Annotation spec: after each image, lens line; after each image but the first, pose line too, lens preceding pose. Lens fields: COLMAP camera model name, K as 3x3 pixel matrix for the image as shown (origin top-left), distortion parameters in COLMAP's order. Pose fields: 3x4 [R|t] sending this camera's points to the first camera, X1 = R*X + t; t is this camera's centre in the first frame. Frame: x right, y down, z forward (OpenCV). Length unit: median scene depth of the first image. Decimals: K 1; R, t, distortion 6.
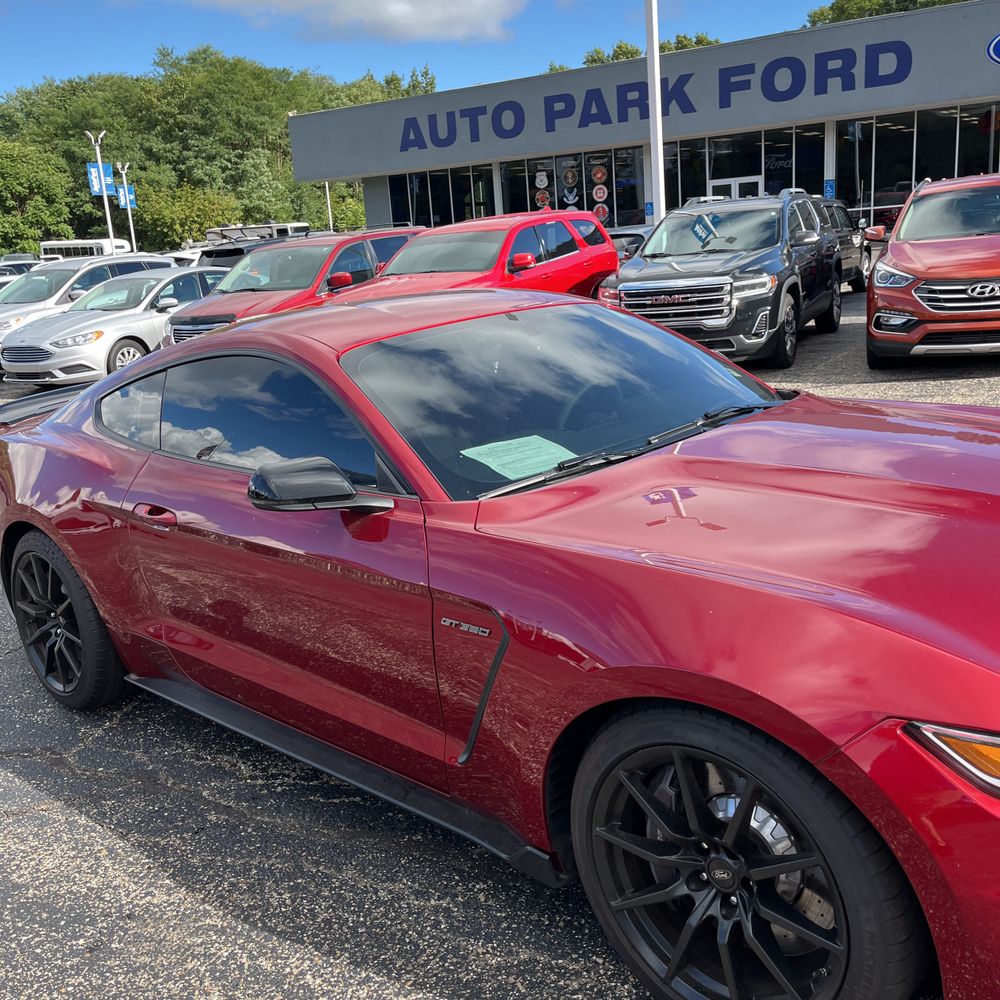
lens RADIAL K [[1007.8, 0, 491.2], [0, 1007.8, 485.0], [0, 0, 1]] dist [0.030346, -0.003683]
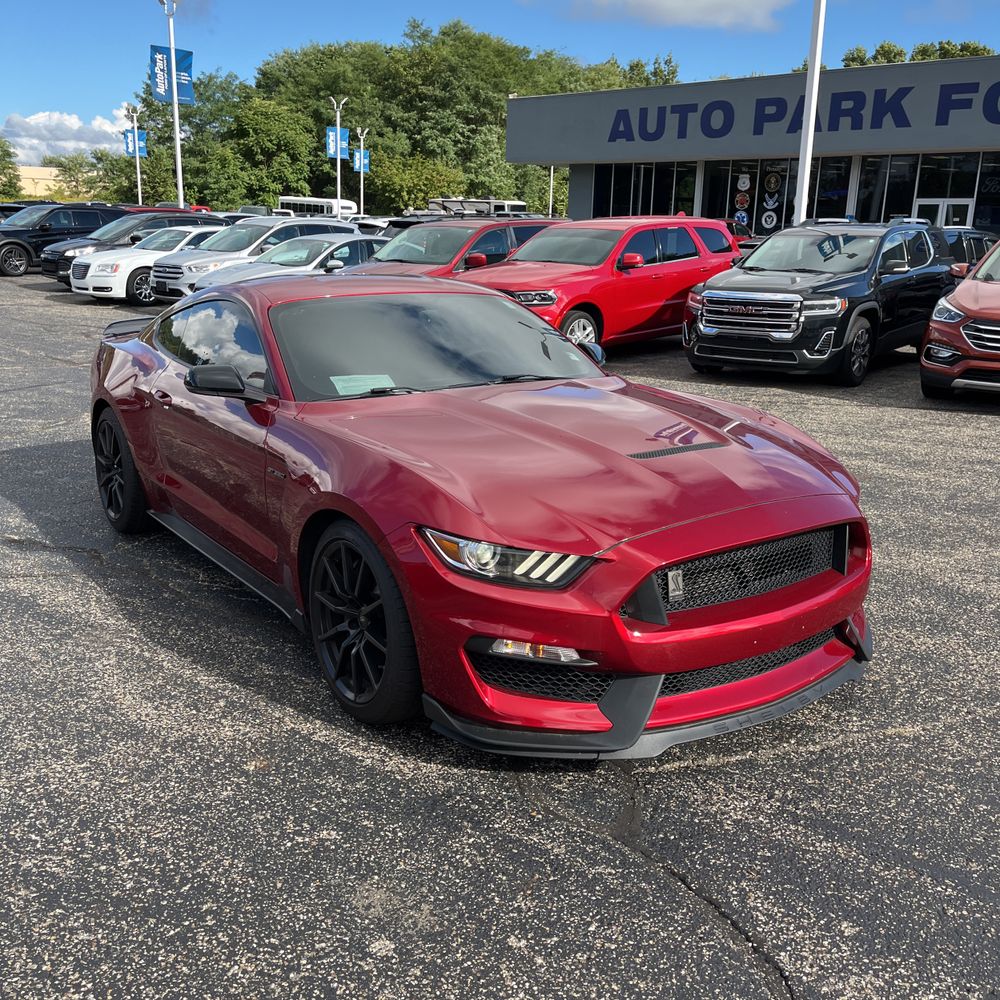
lens RADIAL K [[1010.8, 0, 494.7], [0, 1010.8, 497.1], [0, 0, 1]] dist [0.033263, -0.022475]
pose [[0.972616, 0.149094, -0.178296, 0.038410], [-0.144767, 0.988770, 0.037114, 0.004076], [0.181827, -0.010286, 0.983277, -0.035487]]
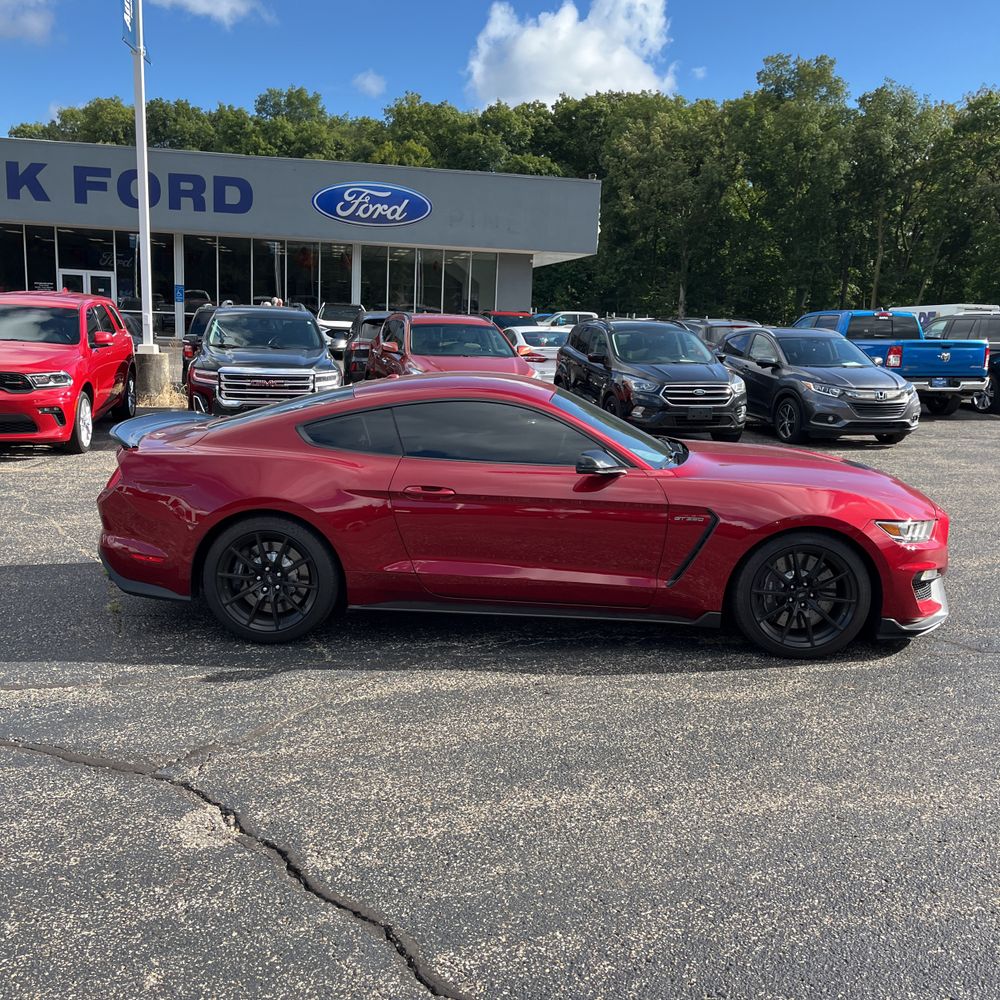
lens RADIAL K [[1002.8, 0, 492.6], [0, 1002.8, 496.4], [0, 0, 1]] dist [0.048192, -0.060745]
pose [[0.757962, -0.003219, 0.652291, -0.115055], [0.056639, 0.996536, -0.060896, 0.012526], [-0.649836, 0.083102, 0.755518, -0.028391]]
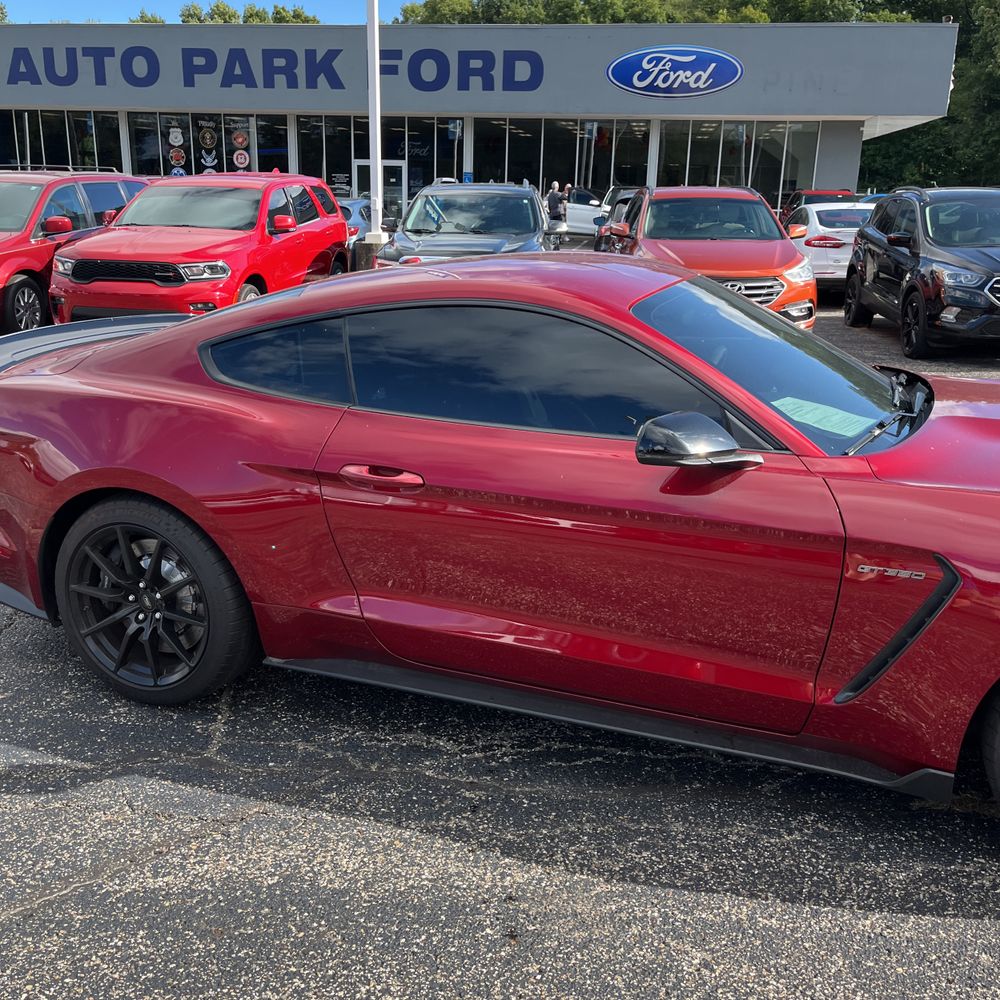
lens RADIAL K [[1004.0, 0, 491.5], [0, 1004.0, 488.6], [0, 0, 1]] dist [0.039052, -0.036458]
pose [[0.921963, -0.009506, 0.387161, -0.050554], [-0.000500, 0.999669, 0.025736, 0.001542], [-0.387278, -0.023921, 0.921653, 0.010981]]
